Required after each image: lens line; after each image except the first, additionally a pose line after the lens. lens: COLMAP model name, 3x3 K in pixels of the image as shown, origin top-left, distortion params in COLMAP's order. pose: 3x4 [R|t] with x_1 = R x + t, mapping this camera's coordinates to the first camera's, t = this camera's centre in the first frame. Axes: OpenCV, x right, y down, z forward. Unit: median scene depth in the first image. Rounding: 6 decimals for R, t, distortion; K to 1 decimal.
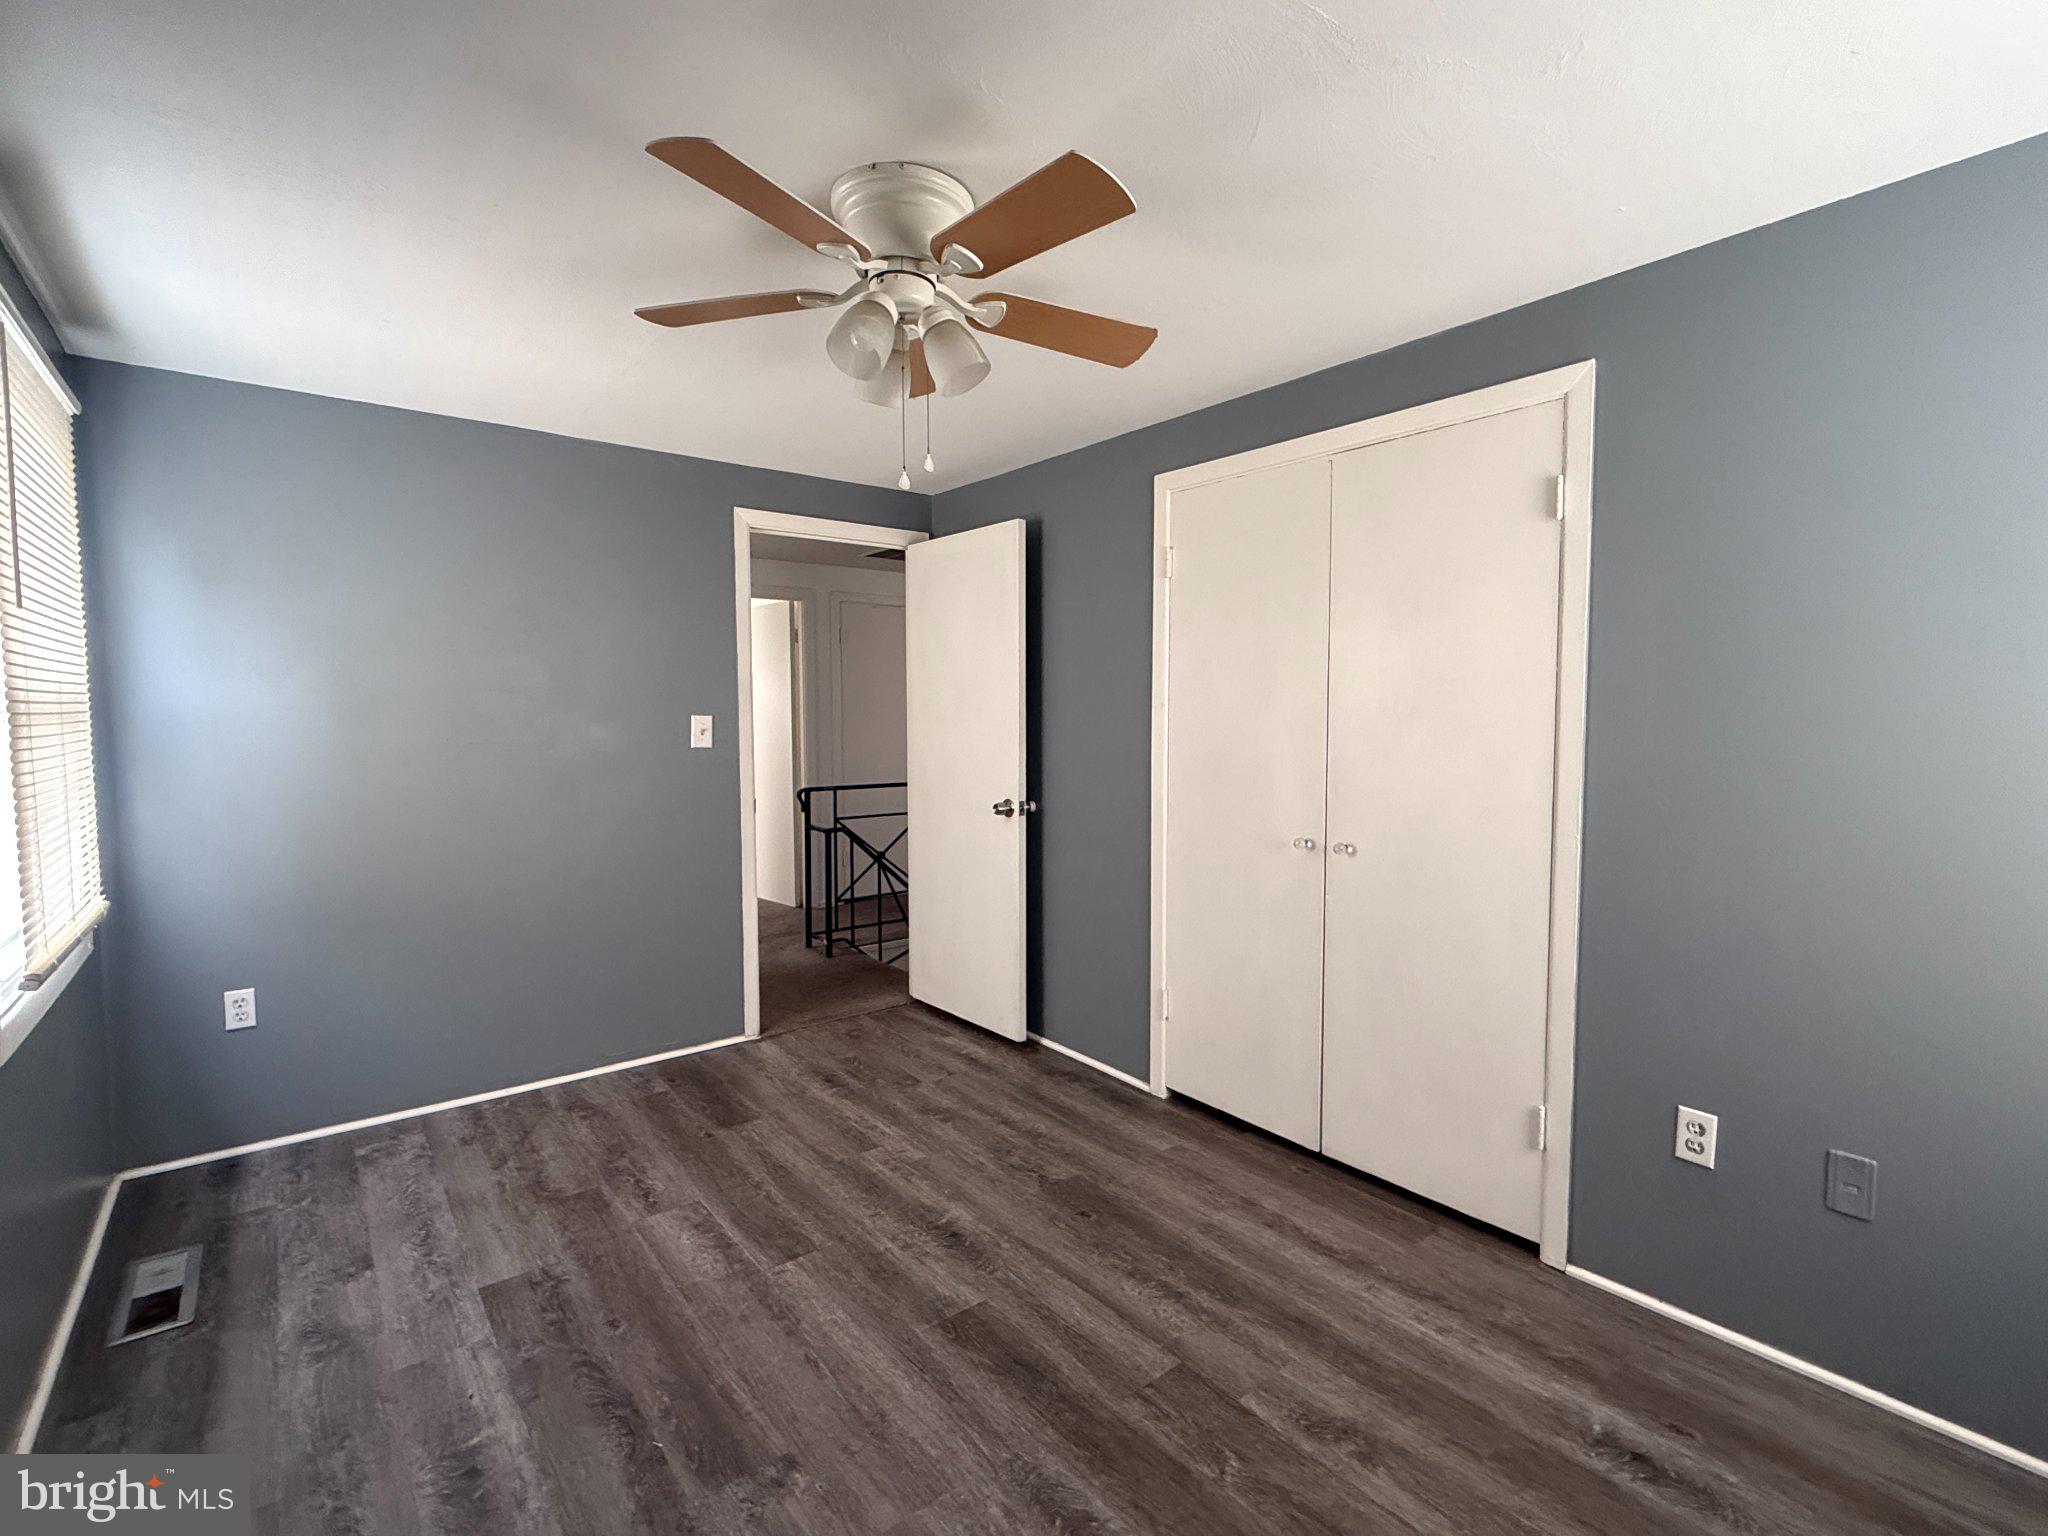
lens RADIAL K [[947.5, 0, 1016.6], [0, 947.5, 769.4], [0, 0, 1]] dist [-0.000224, 0.000151]
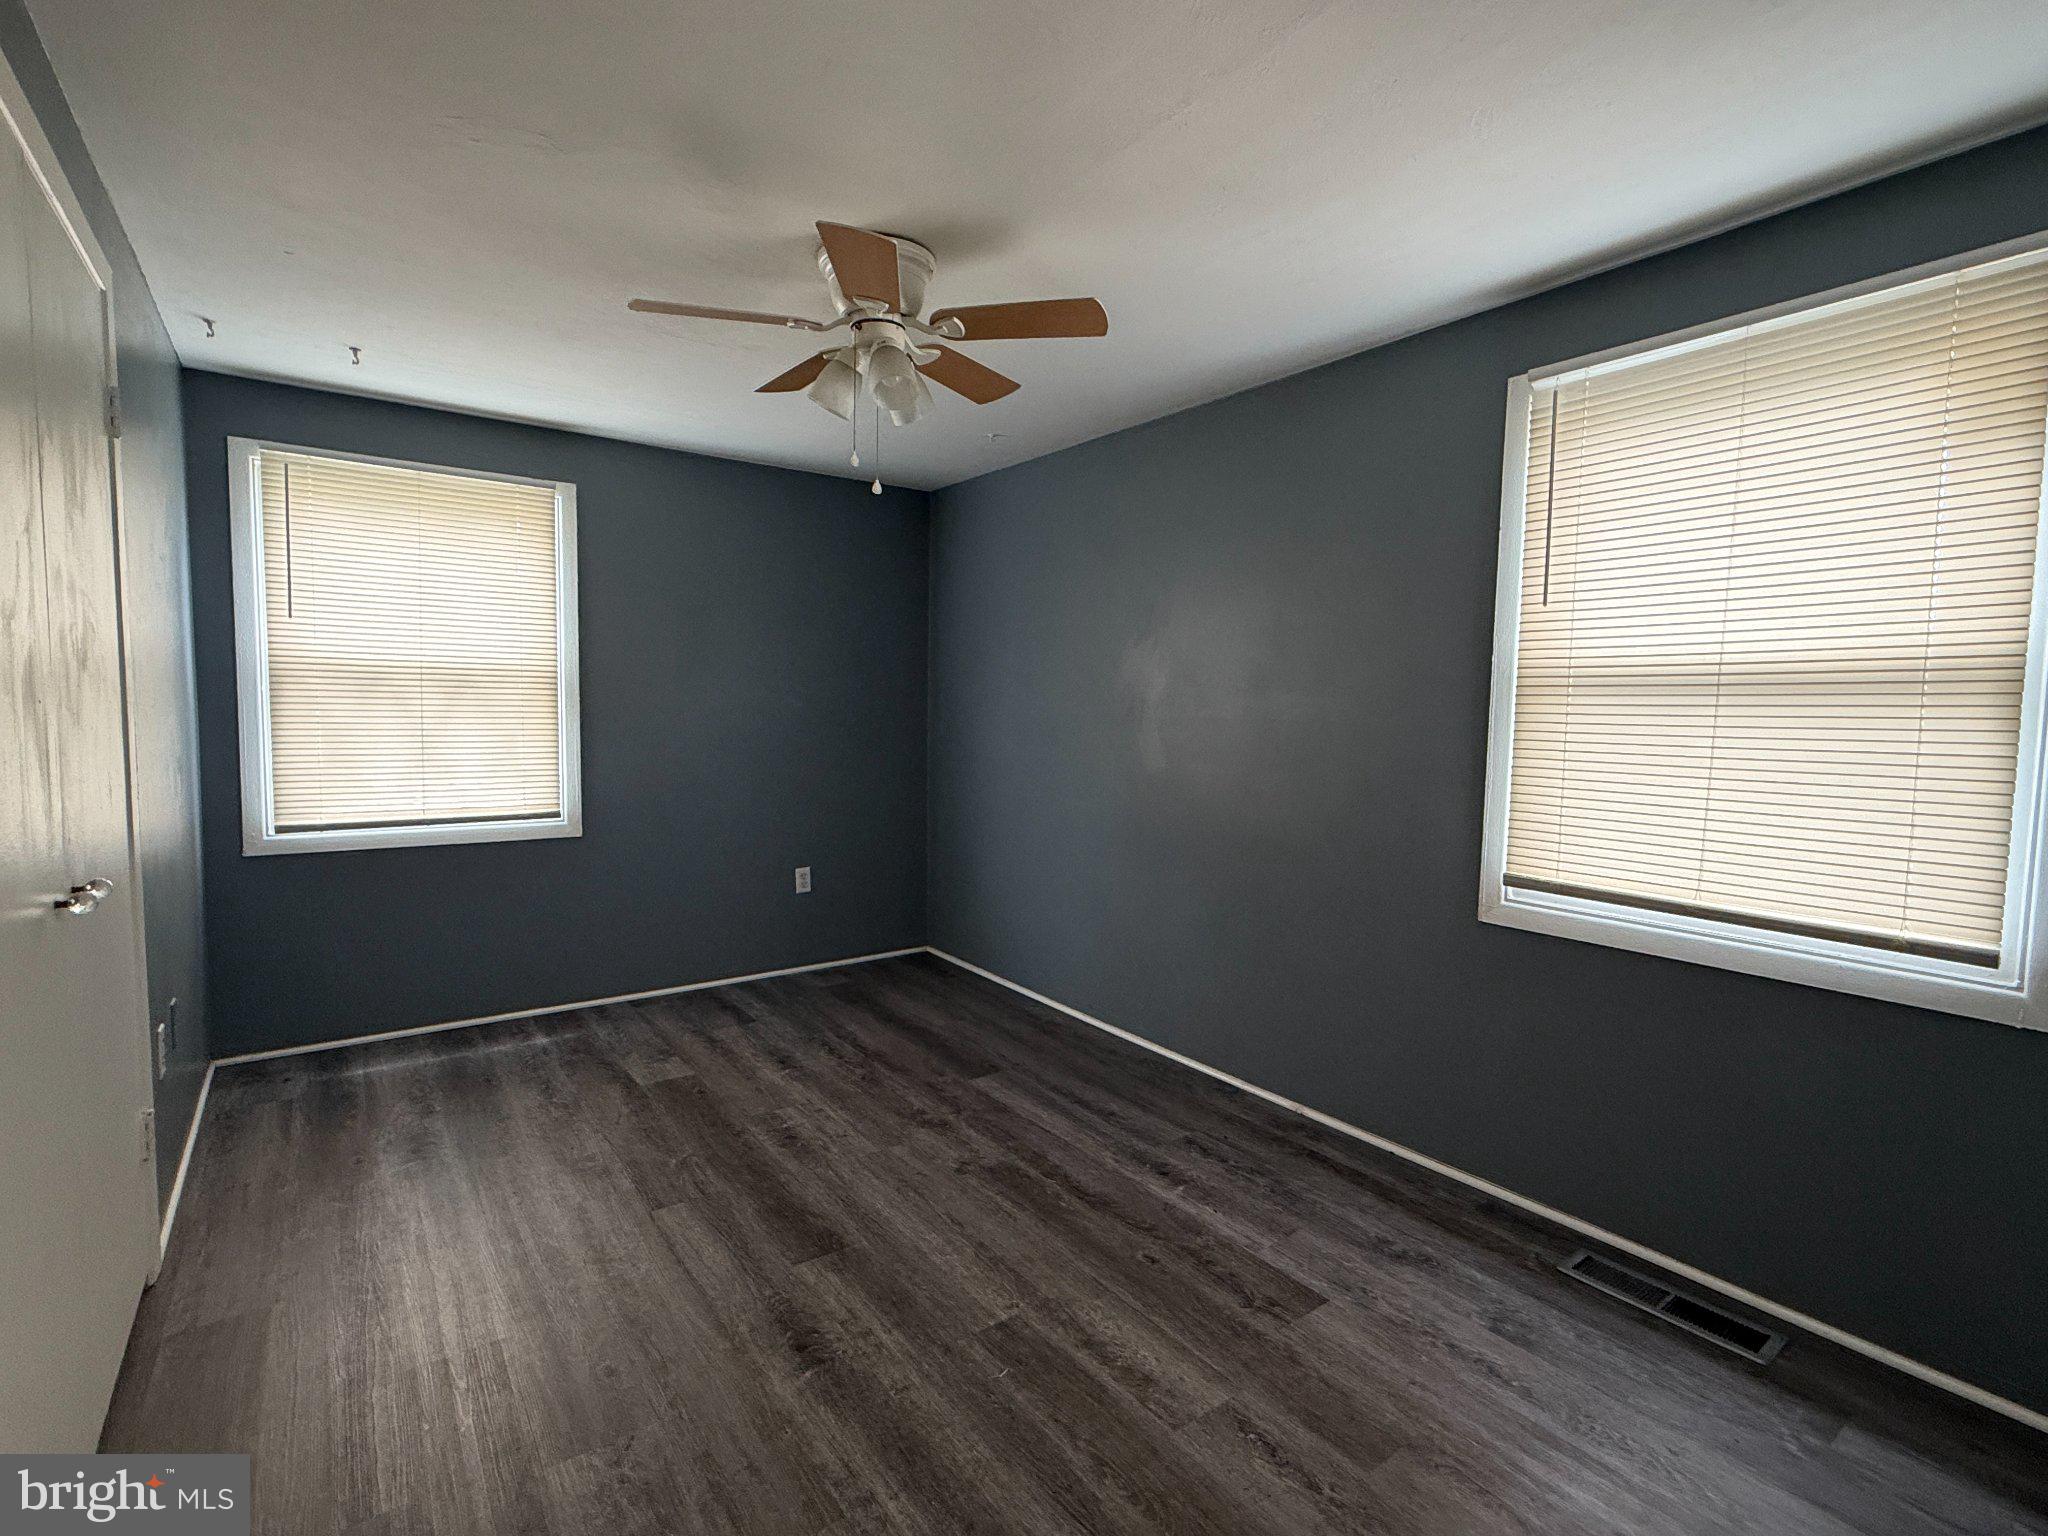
lens RADIAL K [[947.5, 0, 1016.6], [0, 947.5, 769.4], [0, 0, 1]] dist [-0.000224, 0.000151]
pose [[-0.999374, -0.015198, 0.031956, -0.293962], [-0.010959, 0.991599, 0.128888, -0.087283], [-0.033646, 0.128457, -0.991144, 1.933978]]
